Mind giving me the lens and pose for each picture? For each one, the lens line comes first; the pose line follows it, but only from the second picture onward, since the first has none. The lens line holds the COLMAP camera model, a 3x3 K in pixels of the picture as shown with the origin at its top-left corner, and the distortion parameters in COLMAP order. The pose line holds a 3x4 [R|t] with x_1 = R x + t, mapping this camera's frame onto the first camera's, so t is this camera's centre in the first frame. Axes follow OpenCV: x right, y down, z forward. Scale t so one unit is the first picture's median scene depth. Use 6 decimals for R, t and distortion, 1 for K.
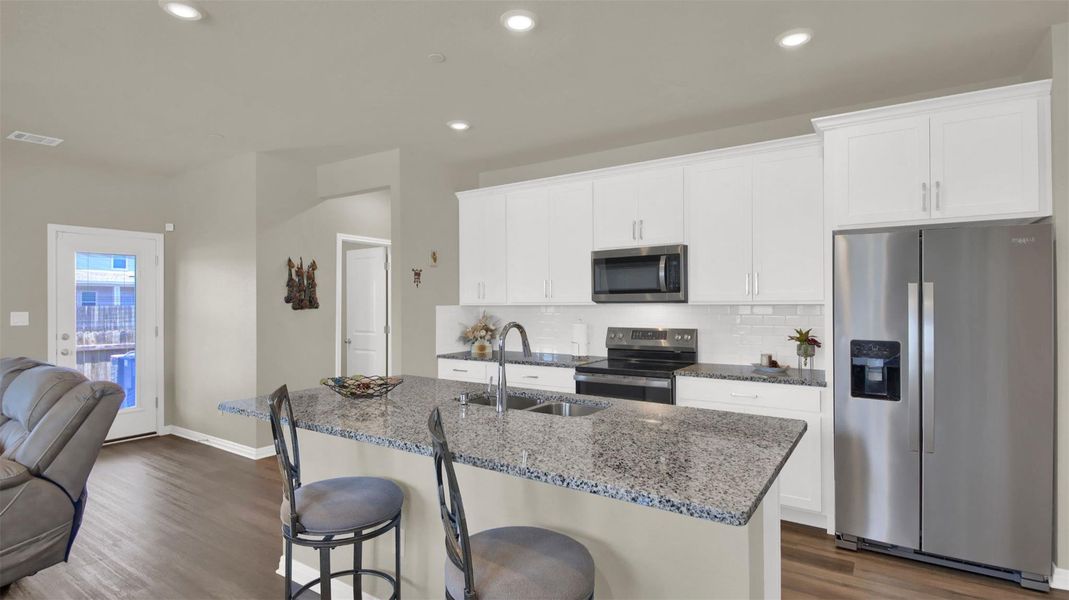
lens RADIAL K [[536.1, 0, 518.8], [0, 536.1, 298.9], [0, 0, 1]] dist [0.021277, -0.000495]
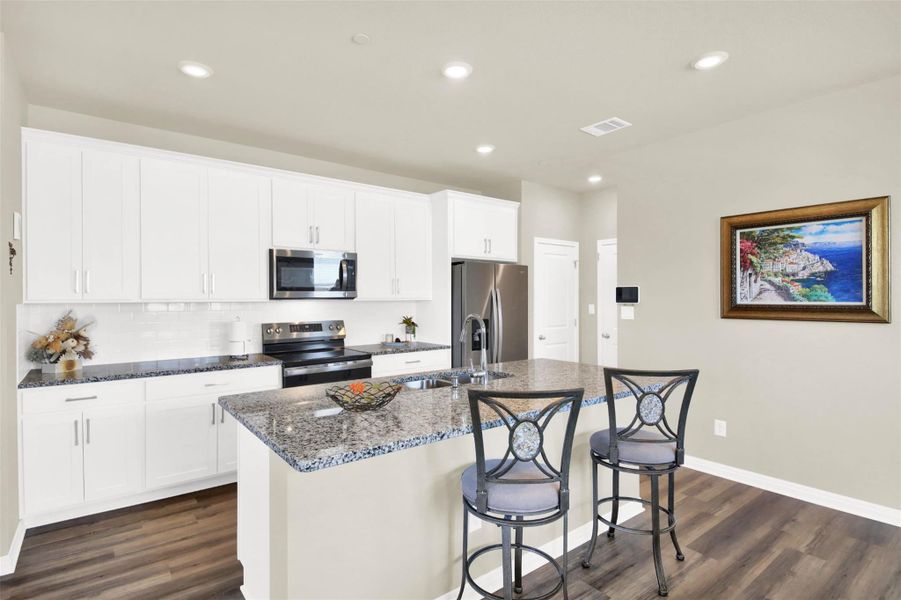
lens RADIAL K [[455.5, 0, 451.8], [0, 455.5, 300.0], [0, 0, 1]] dist [0.029944, -0.005609]
pose [[0.300825, -0.001757, 0.953678, -0.553992], [-0.003142, 0.999991, 0.002834, 0.004838], [-0.953674, -0.003849, 0.300817, 0.394138]]
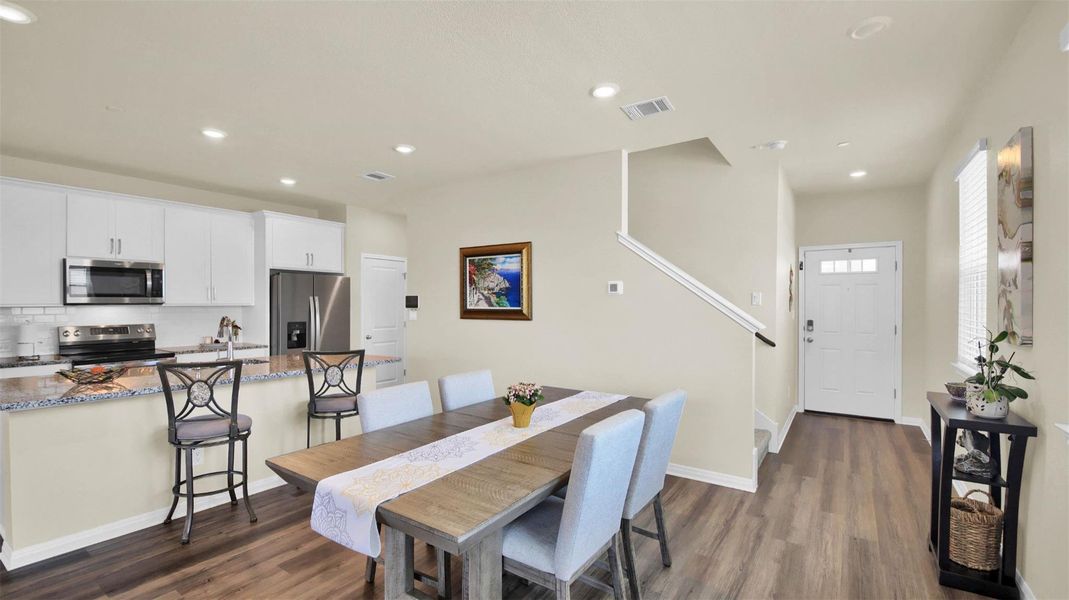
lens RADIAL K [[455.3, 0, 532.7], [0, 455.3, 306.0], [0, 0, 1]] dist [0.000779, -0.006124]
pose [[-0.008289, -0.001103, 0.999965, -0.768583], [-0.006857, 0.999976, 0.001046, 0.003117], [-0.999942, -0.006848, -0.008297, 0.031689]]
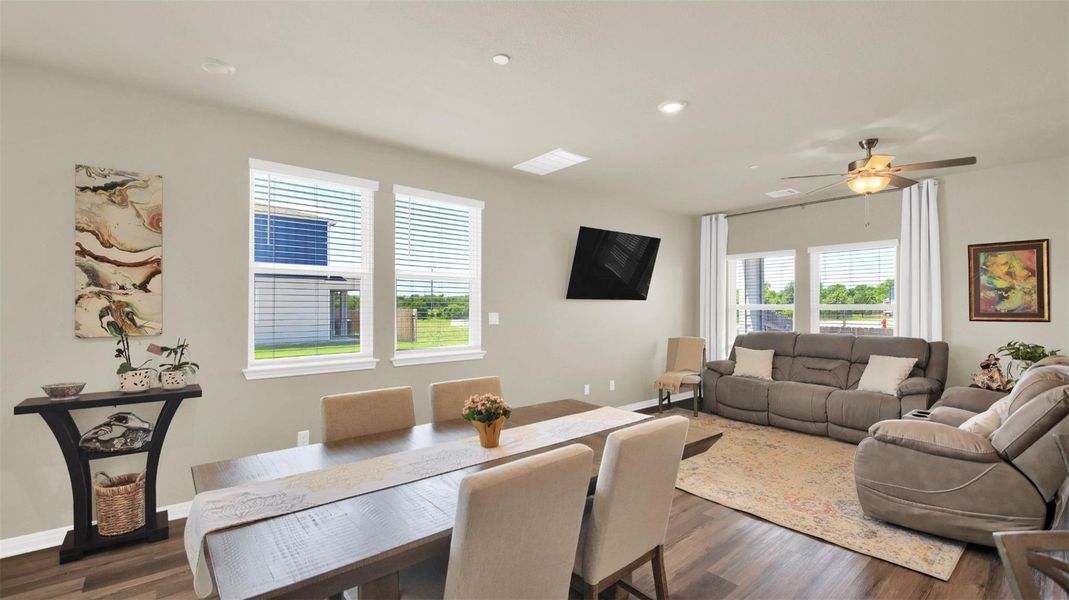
lens RADIAL K [[455.3, 0, 537.8], [0, 455.3, 300.8], [0, 0, 1]] dist [0.000779, -0.006124]
pose [[-0.268561, -0.006283, -0.963242, 0.140508], [0.007738, 0.999932, -0.008680, 0.002733], [0.963232, -0.009785, -0.268494, 0.201825]]
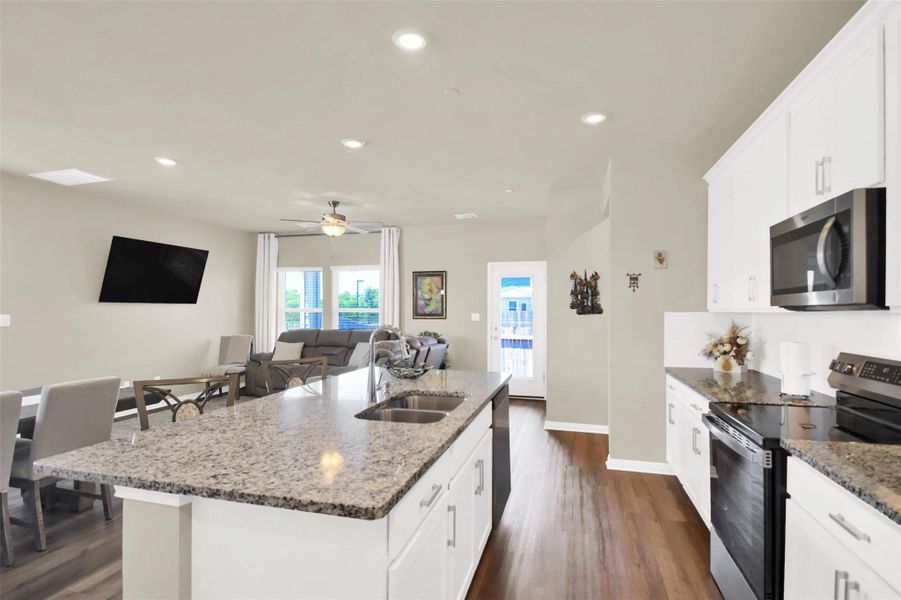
lens RADIAL K [[455.3, 0, 452.1], [0, 455.3, 308.8], [0, 0, 1]] dist [0.005795, 0.000046]
pose [[0.329569, 0.003006, -0.944127, 0.487519], [0.000431, 0.999994, 0.003334, 0.004672], [0.944131, -0.001505, 0.329566, 0.447160]]
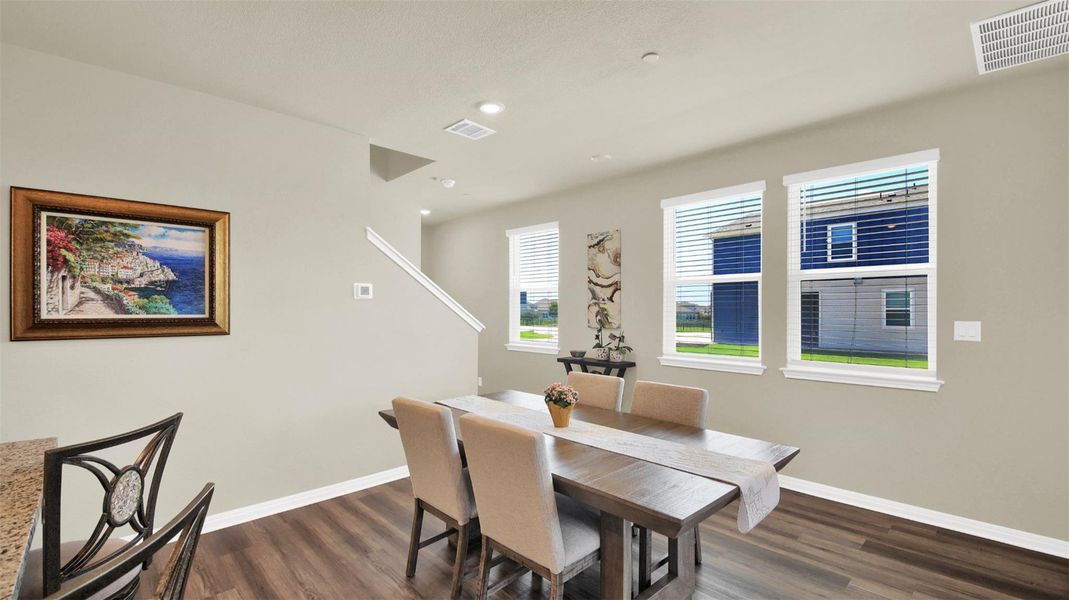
lens RADIAL K [[455.3, 0, 535.4], [0, 455.3, 309.4], [0, 0, 1]] dist [0.000779, -0.006124]
pose [[-0.978085, 0.004949, 0.208145, -0.343571], [0.002788, 0.999939, -0.010675, 0.008384], [-0.208185, -0.009861, -0.978040, 0.554772]]
